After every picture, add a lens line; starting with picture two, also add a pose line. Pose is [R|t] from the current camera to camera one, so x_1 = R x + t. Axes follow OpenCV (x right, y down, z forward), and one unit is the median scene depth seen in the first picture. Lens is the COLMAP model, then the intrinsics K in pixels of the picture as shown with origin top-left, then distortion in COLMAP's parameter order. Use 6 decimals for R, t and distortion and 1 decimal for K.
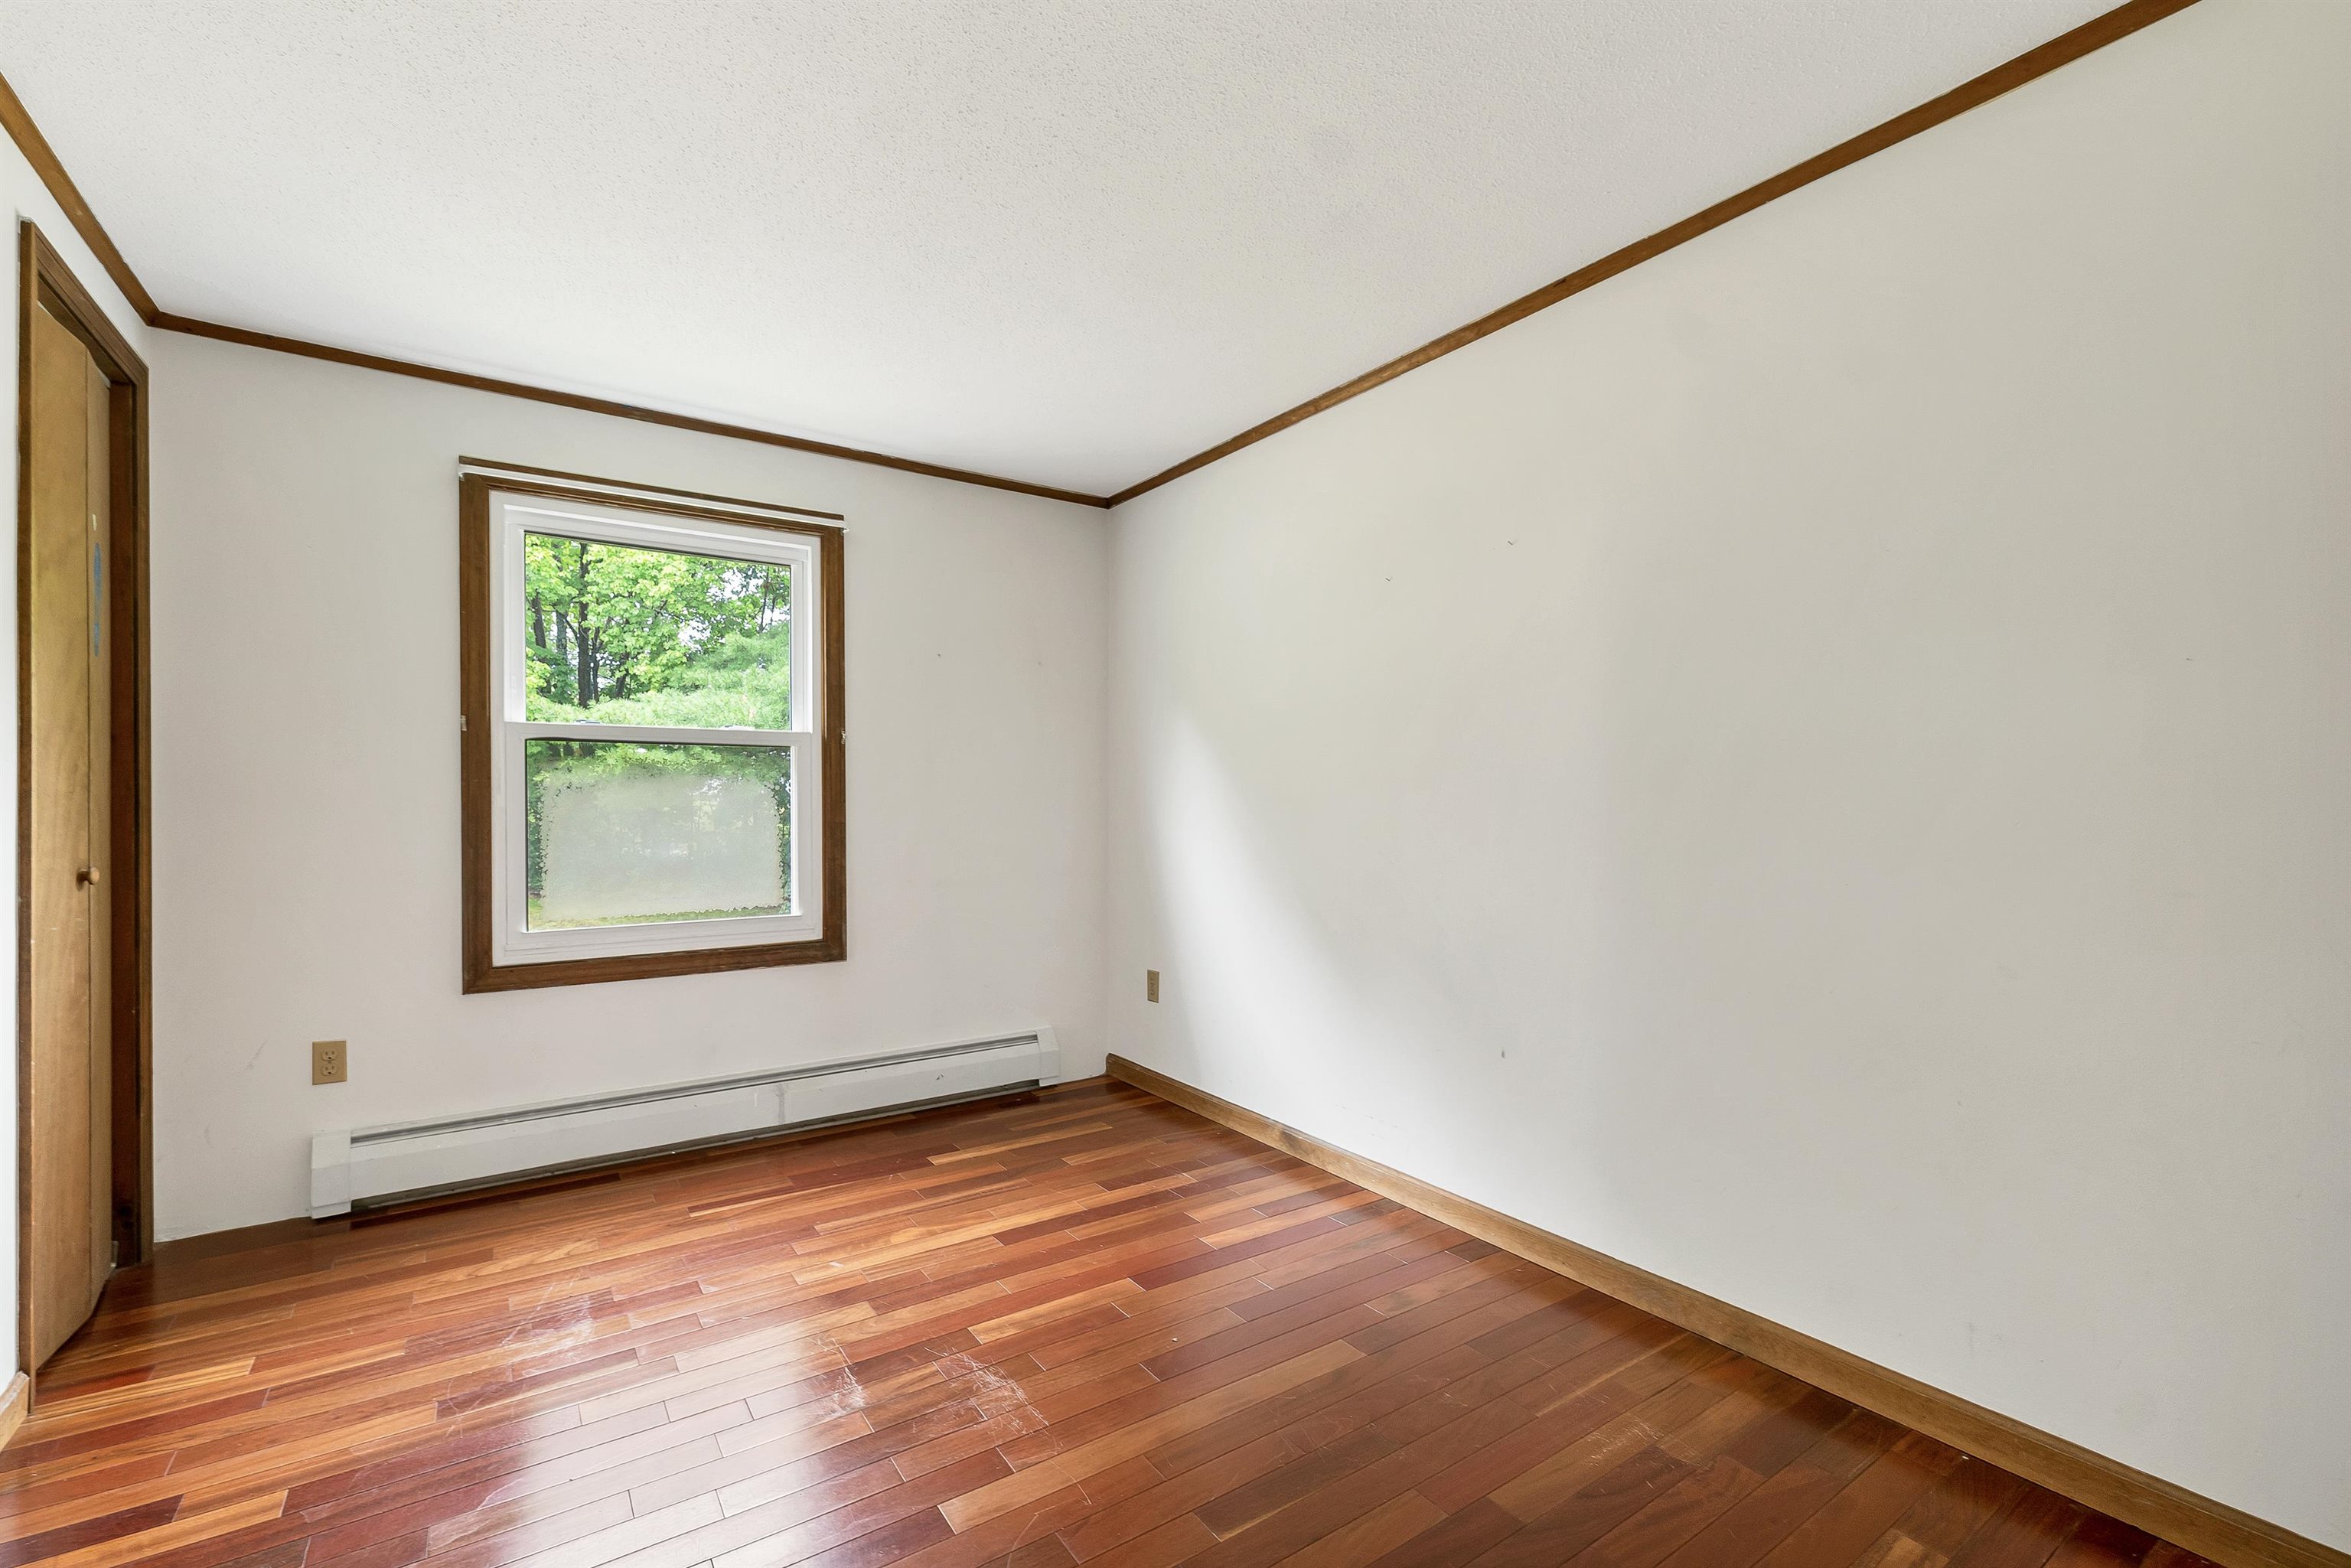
lens RADIAL K [[995.3, 0, 1151.3], [0, 995.3, 793.6], [0, 0, 1]] dist [-0.001996, 0.000498]
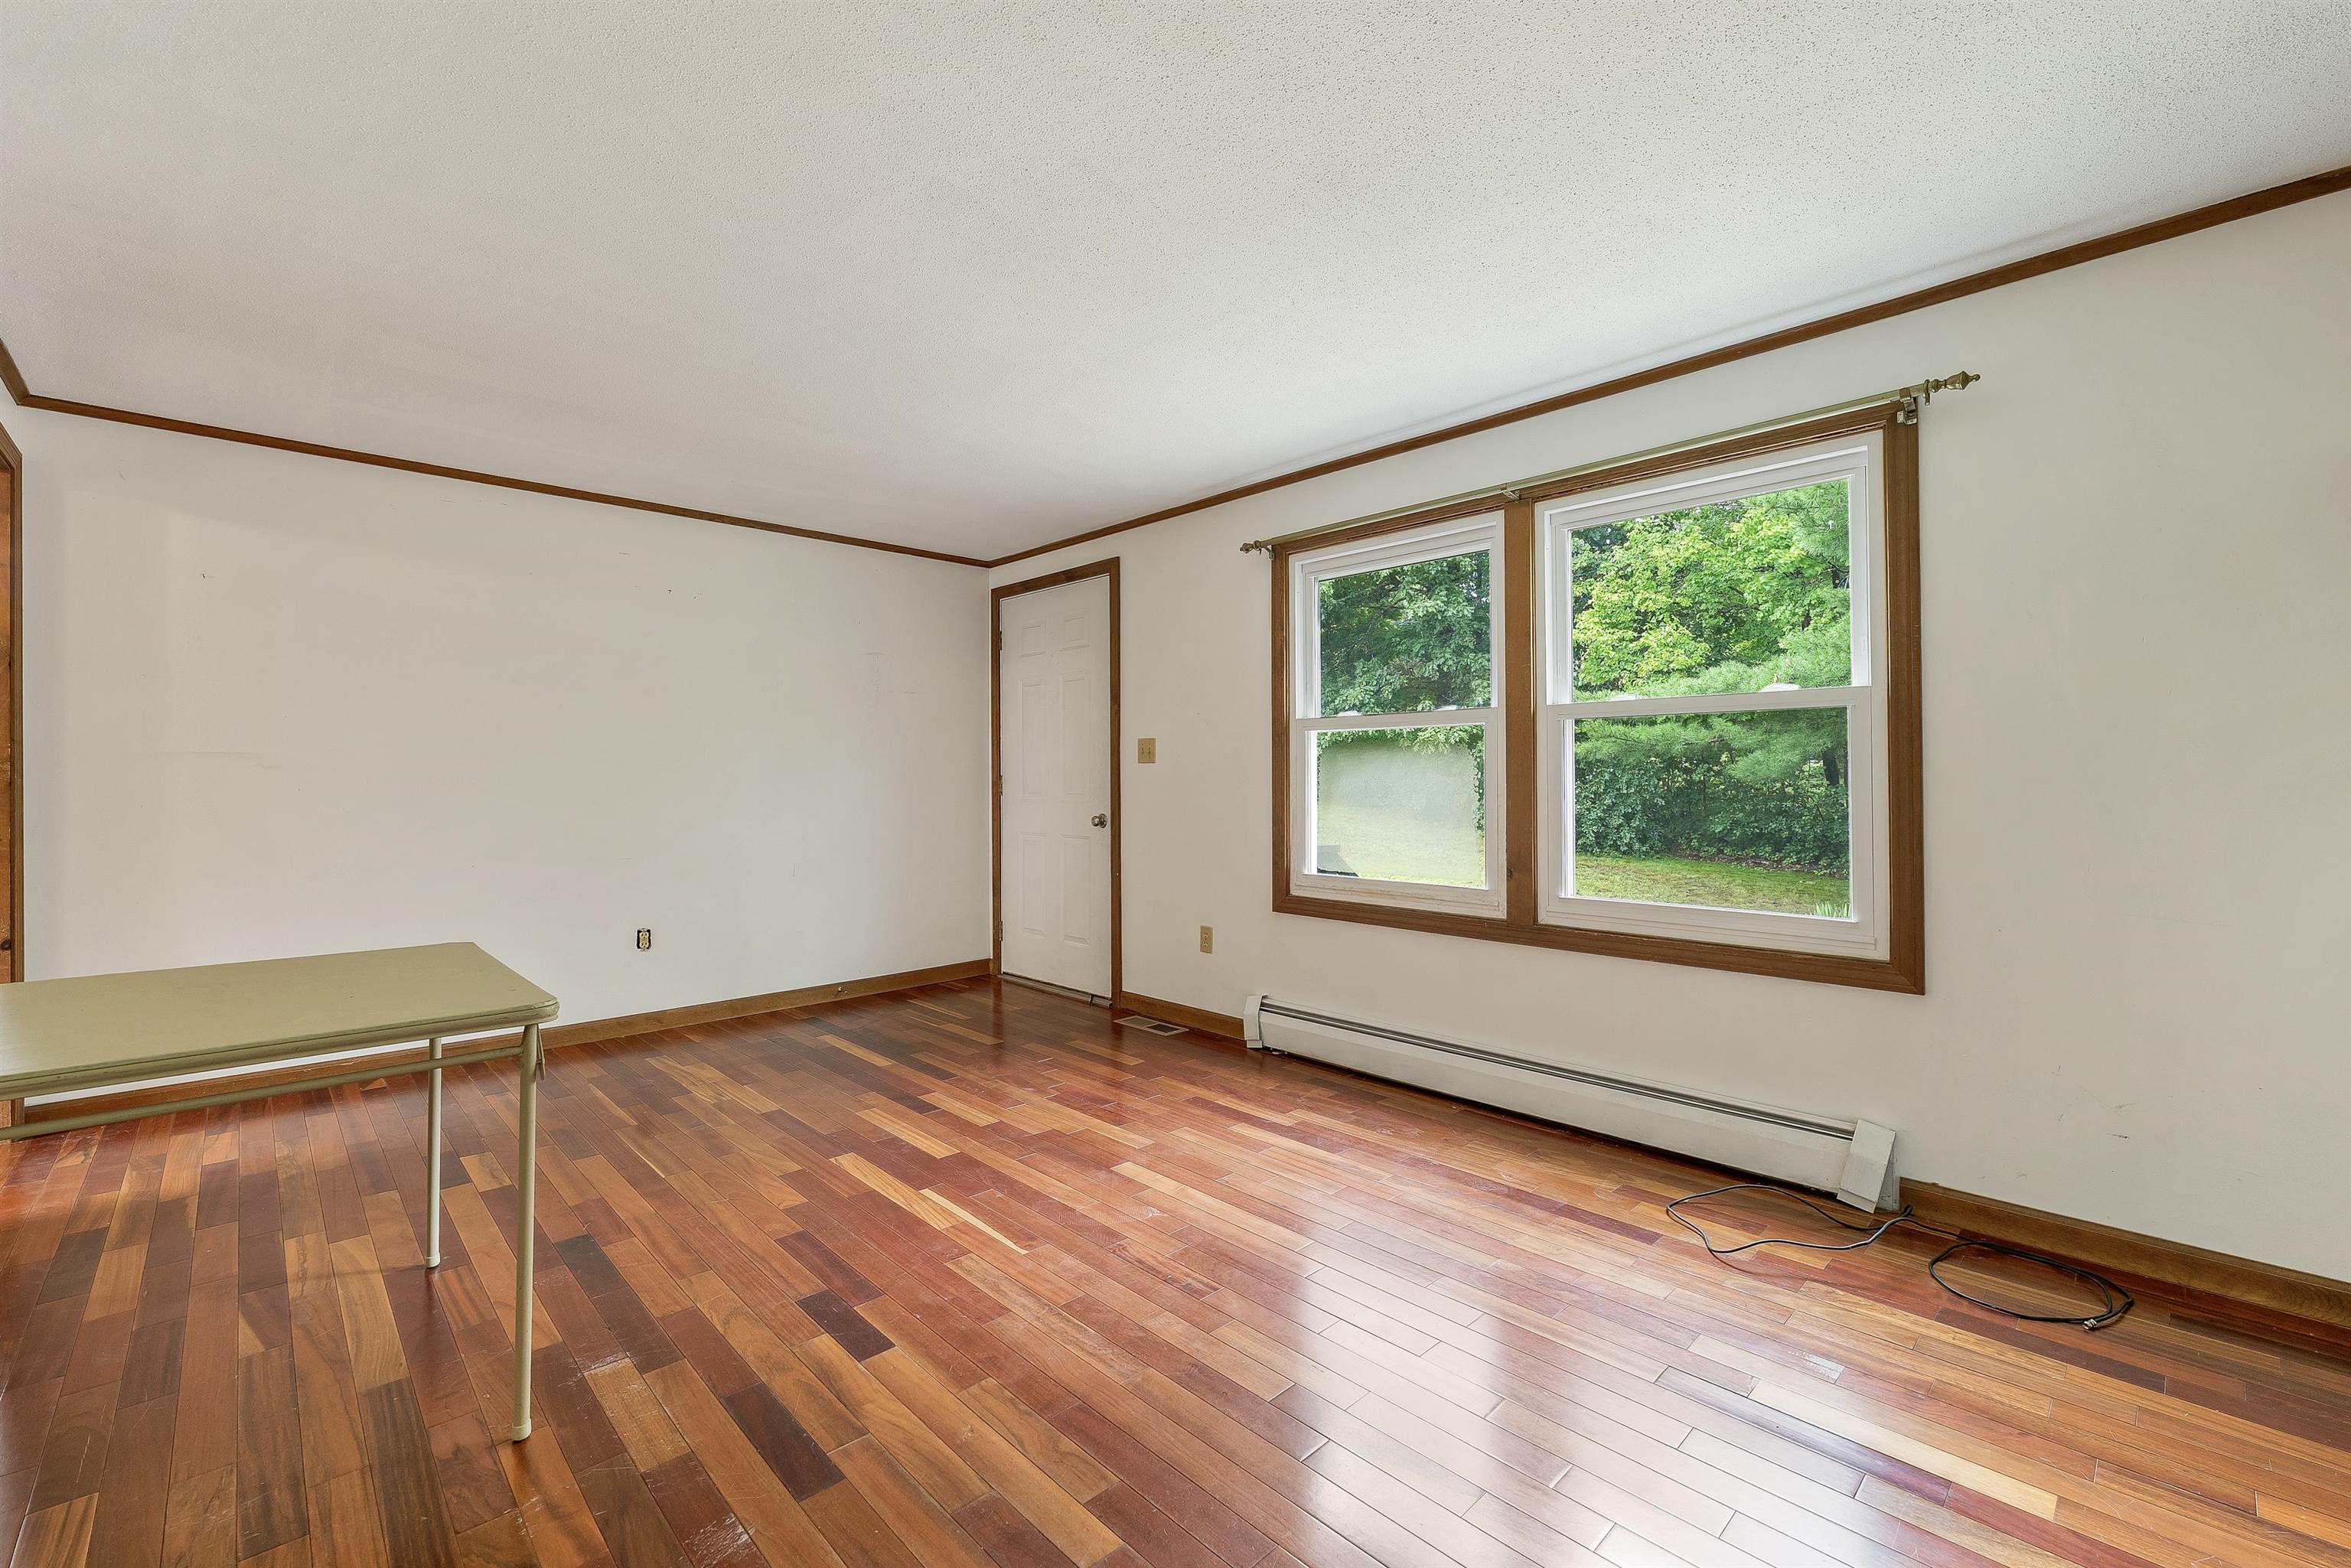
lens RADIAL K [[977.3, 0, 1158.9], [0, 977.3, 768.1], [0, 0, 1]] dist [0.001582, -0.001038]
pose [[0.164966, -0.007969, -0.986267, 0.645213], [-0.005219, 0.999946, -0.008952, 0.009043], [0.986285, 0.006624, 0.164916, 0.581850]]
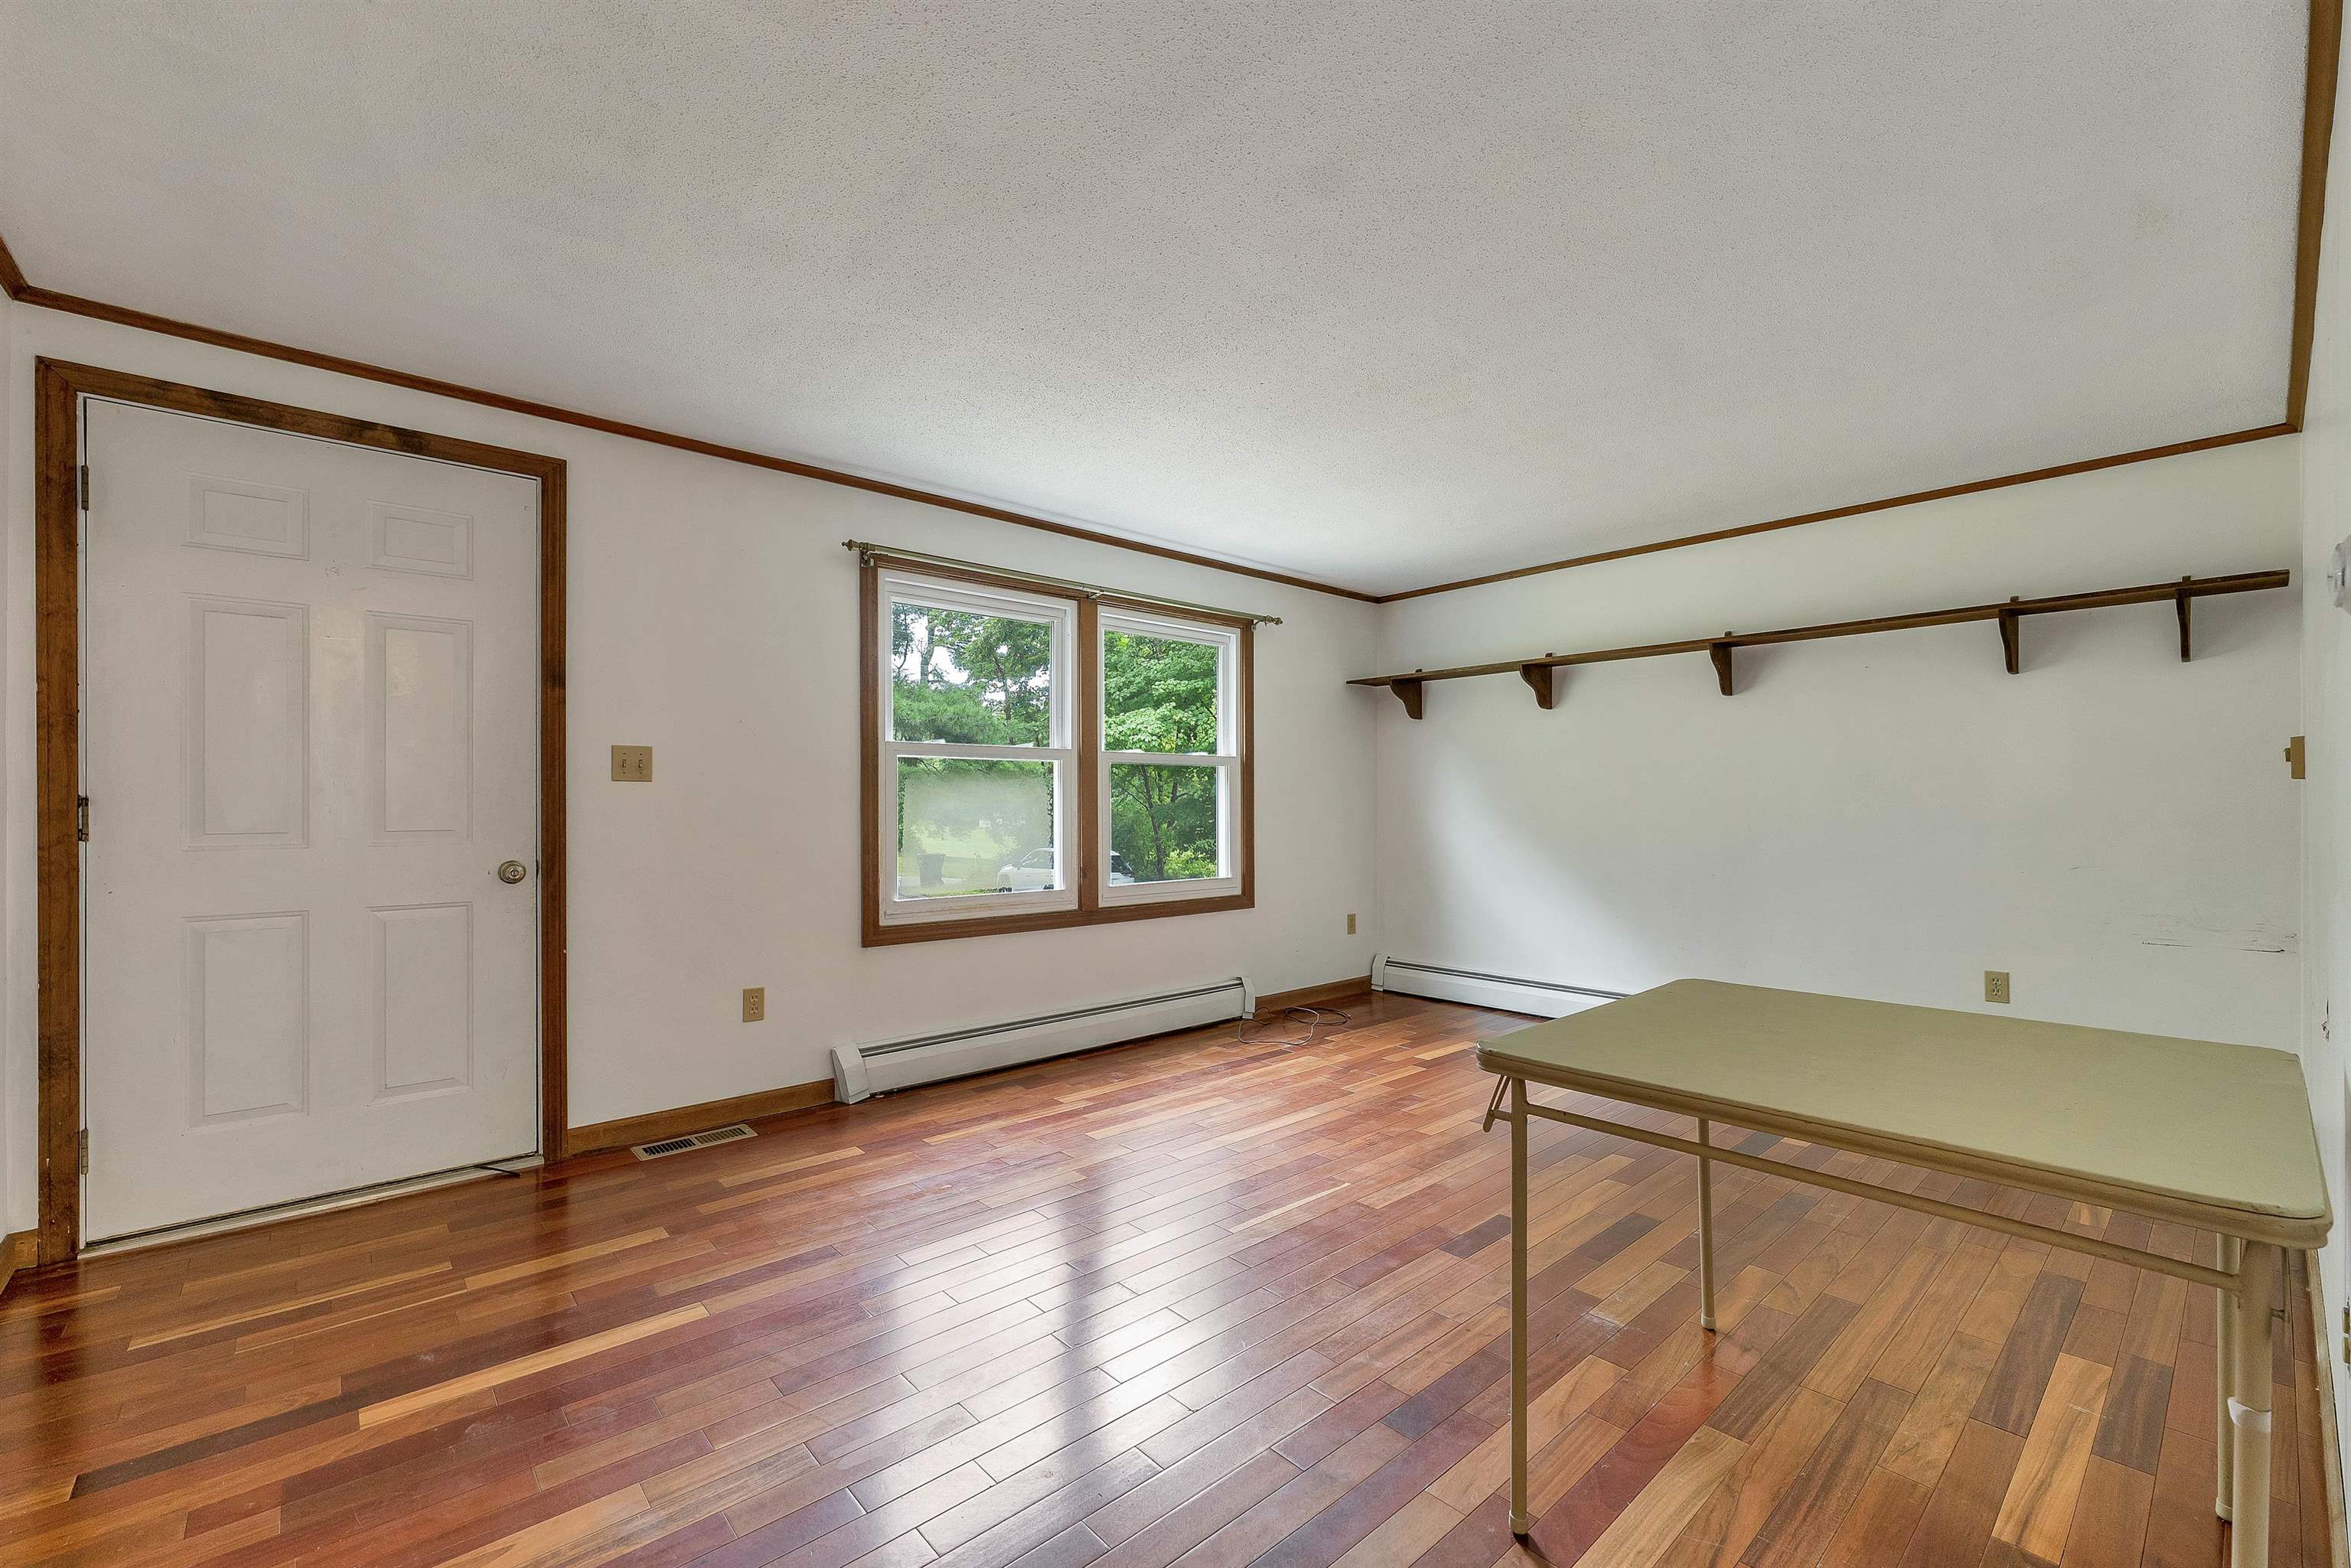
lens RADIAL K [[977.3, 0, 1166.2], [0, 977.3, 797.3], [0, 0, 1]] dist [0.001582, -0.001038]
pose [[0.991475, 0.003021, 0.130262, -0.446846], [-0.001582, 0.999937, -0.011144, 0.015721], [-0.130288, 0.010843, 0.991417, -0.331978]]
